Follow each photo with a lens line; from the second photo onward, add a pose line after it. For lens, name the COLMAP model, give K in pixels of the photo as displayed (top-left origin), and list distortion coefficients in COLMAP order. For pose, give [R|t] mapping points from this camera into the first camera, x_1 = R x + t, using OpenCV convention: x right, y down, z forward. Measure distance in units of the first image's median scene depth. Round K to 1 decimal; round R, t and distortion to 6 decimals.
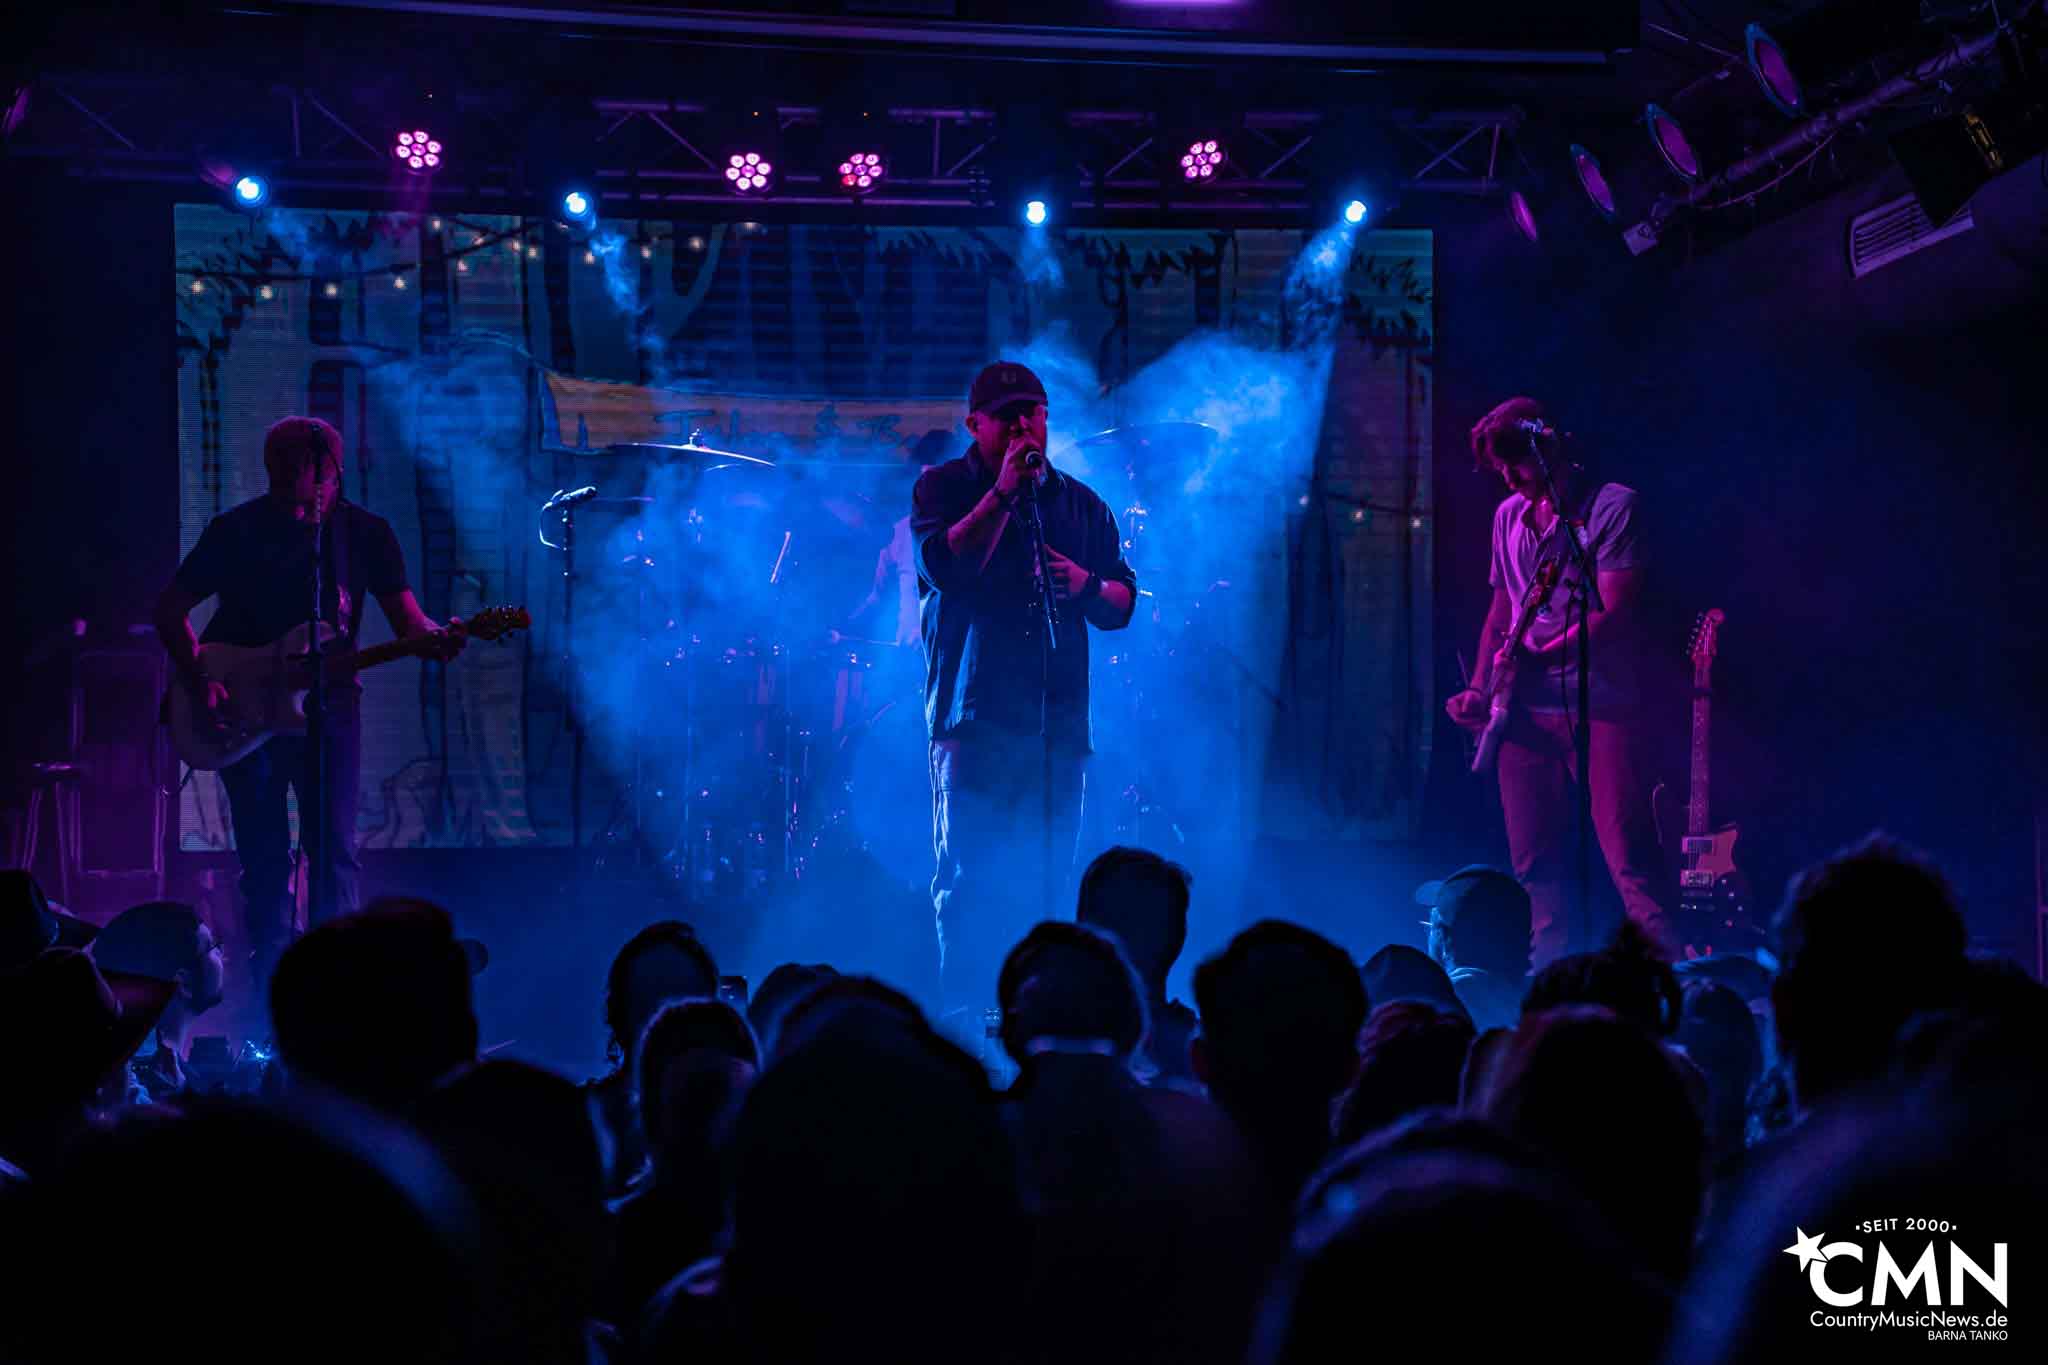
lens RADIAL K [[3790.8, 0, 1027.8], [0, 3790.8, 700.0], [0, 0, 1]] dist [0.560366, 0.000000]
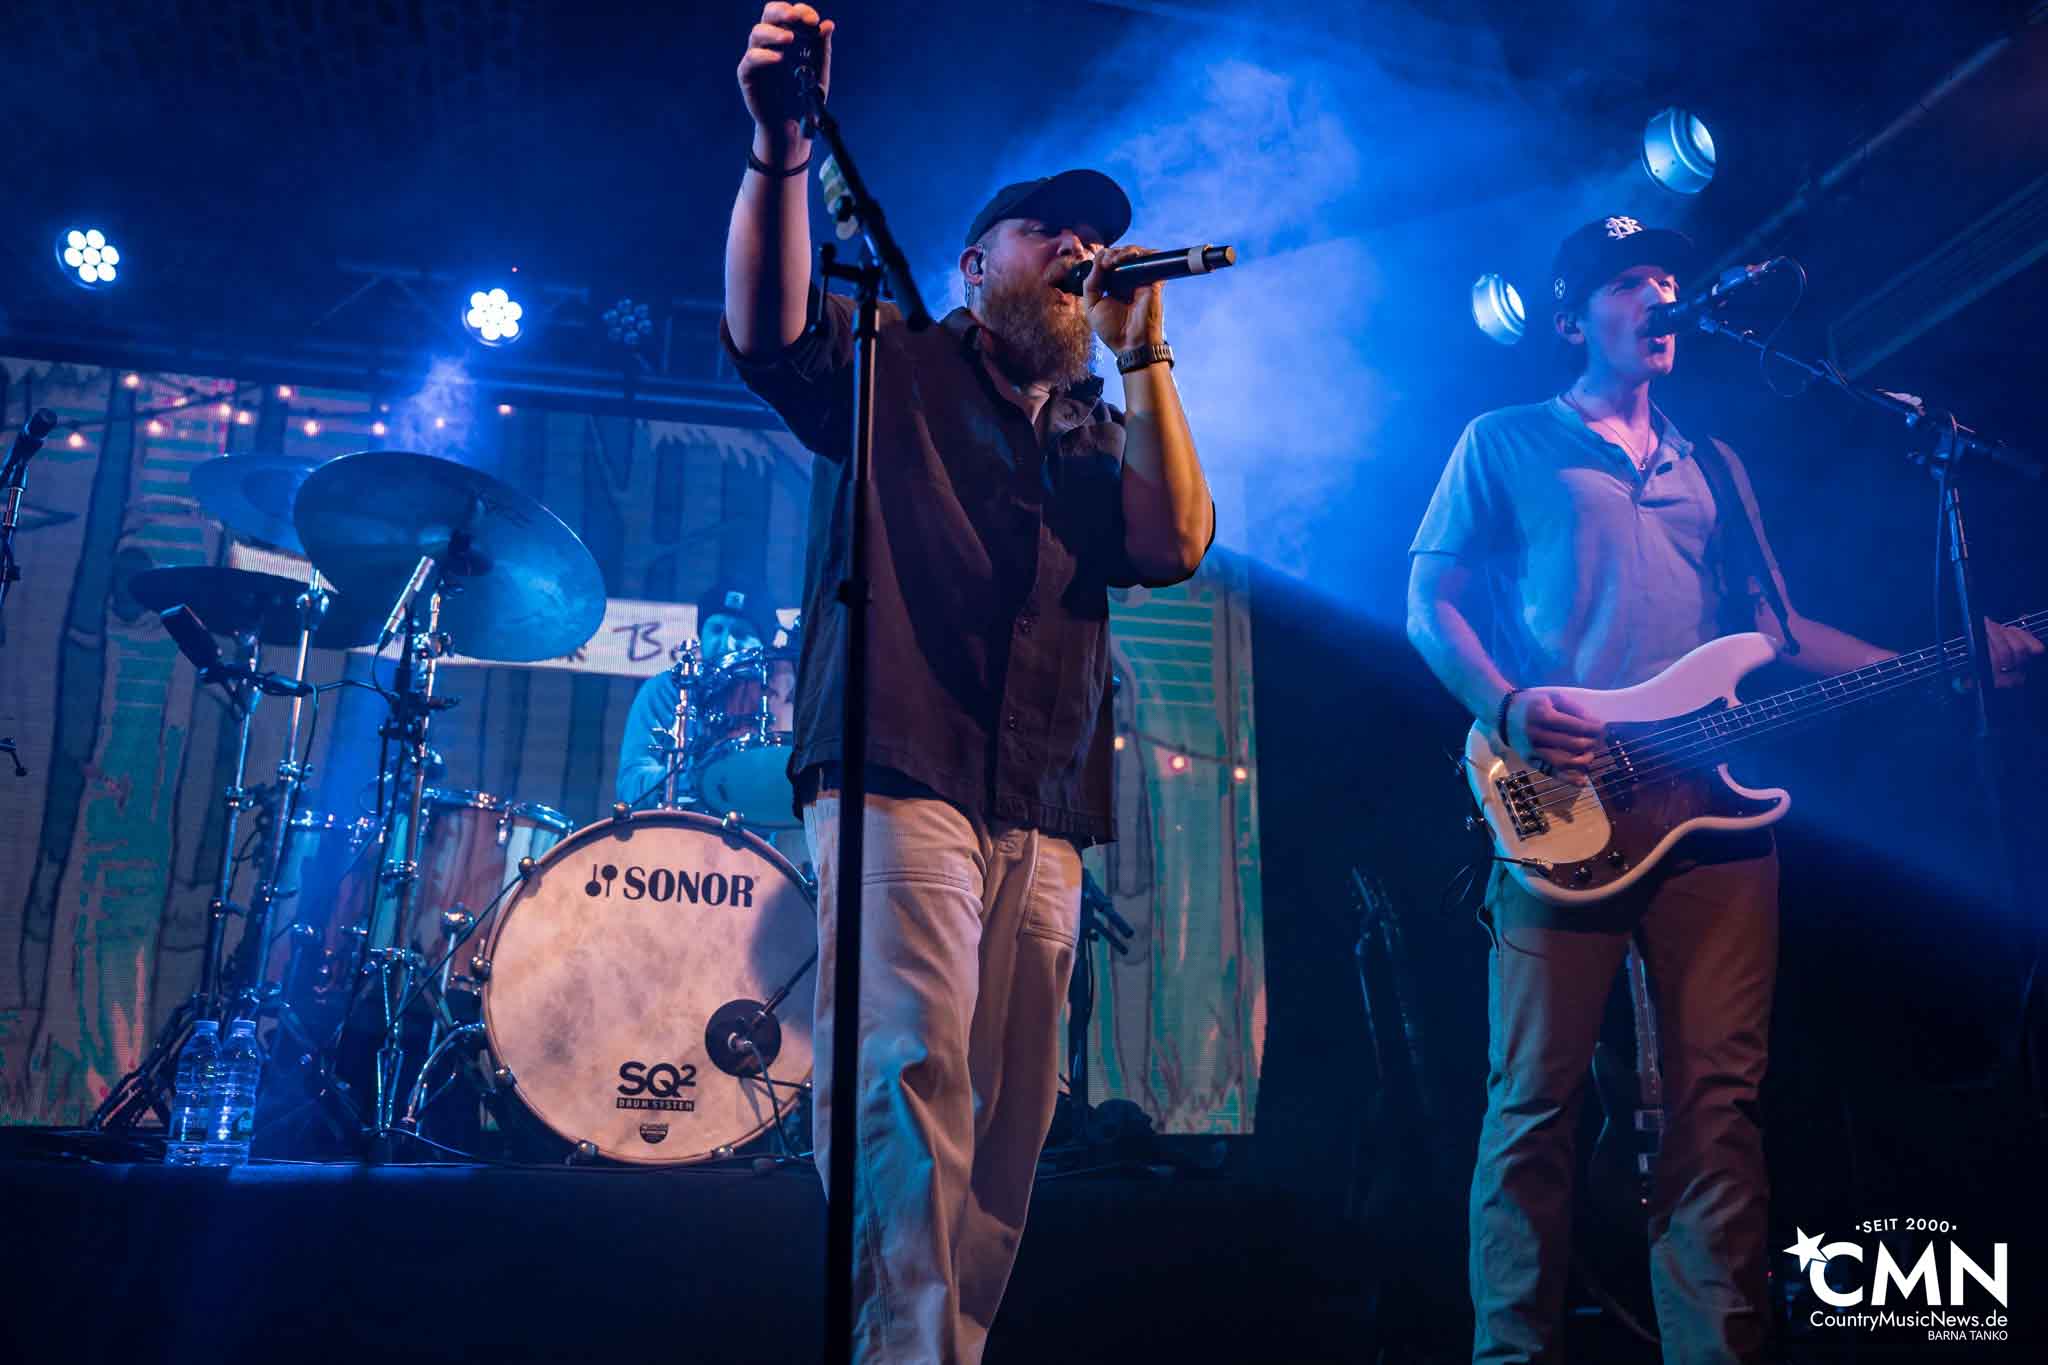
lens RADIAL K [[1814.0, 0, 1031.6], [0, 1814.0, 674.7], [0, 0, 1]] dist [-0.041347, 0.037015]
pose [[0.992070, 0.036914, 0.120141, 0.000542], [-0.005012, 0.966756, -0.255652, 0.042333], [-0.125584, 0.253023, 0.959275, 0.613052]]
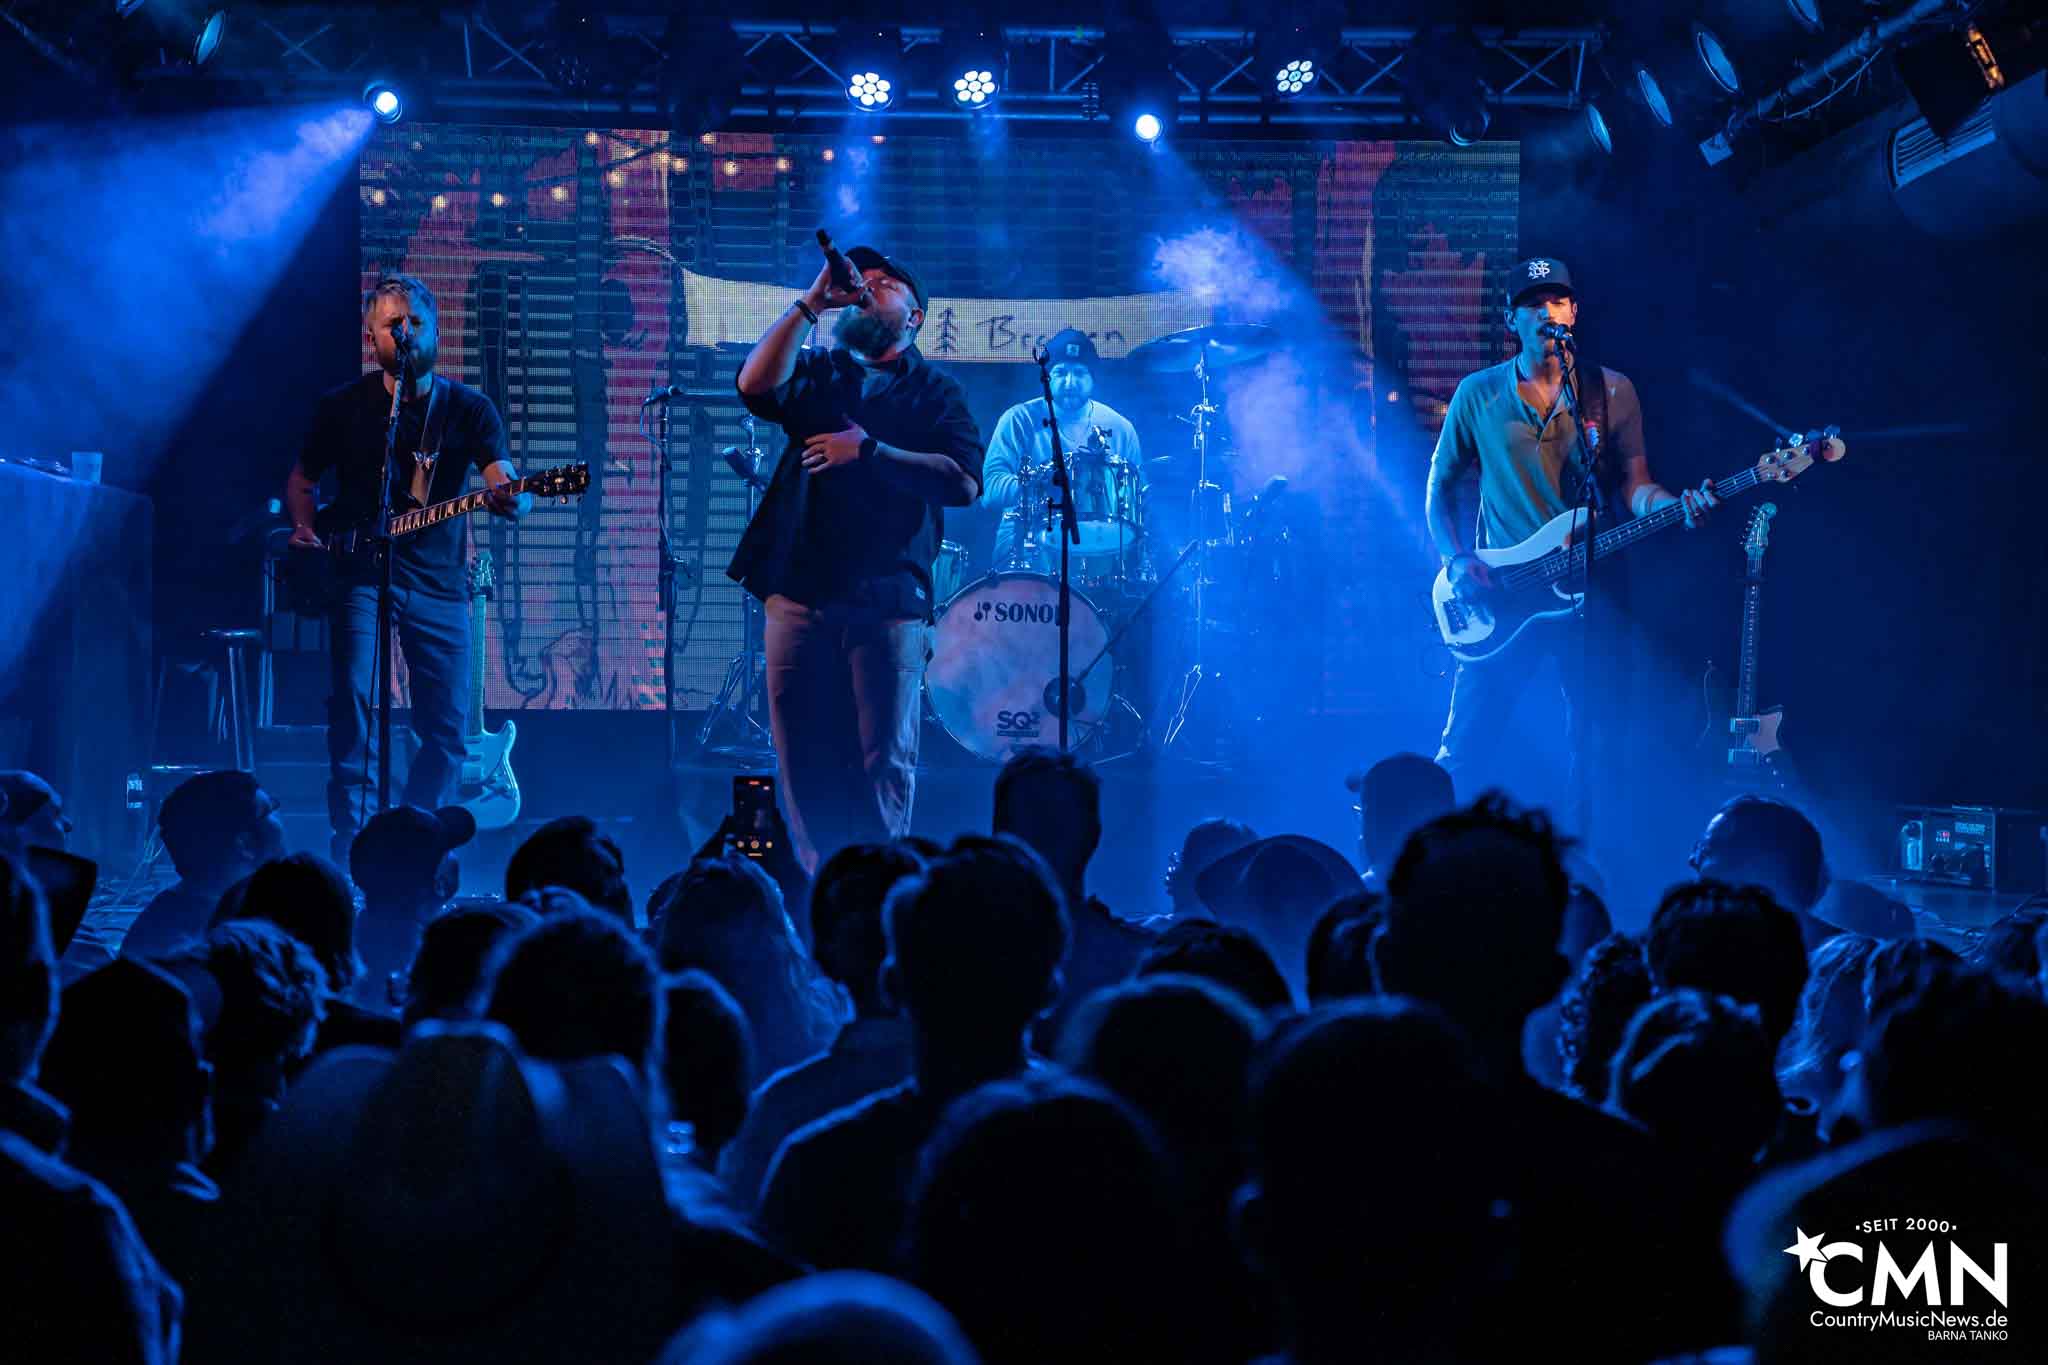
lens RADIAL K [[3348.8, 0, 1040.8], [0, 3348.8, 673.7], [0, 0, 1]] dist [0.367937, 0.000000]
pose [[0.996693, 0.013390, -0.080149, 0.052899], [-0.010720, 0.999376, 0.033650, -0.005734], [0.080550, -0.032679, 0.996215, 0.049950]]
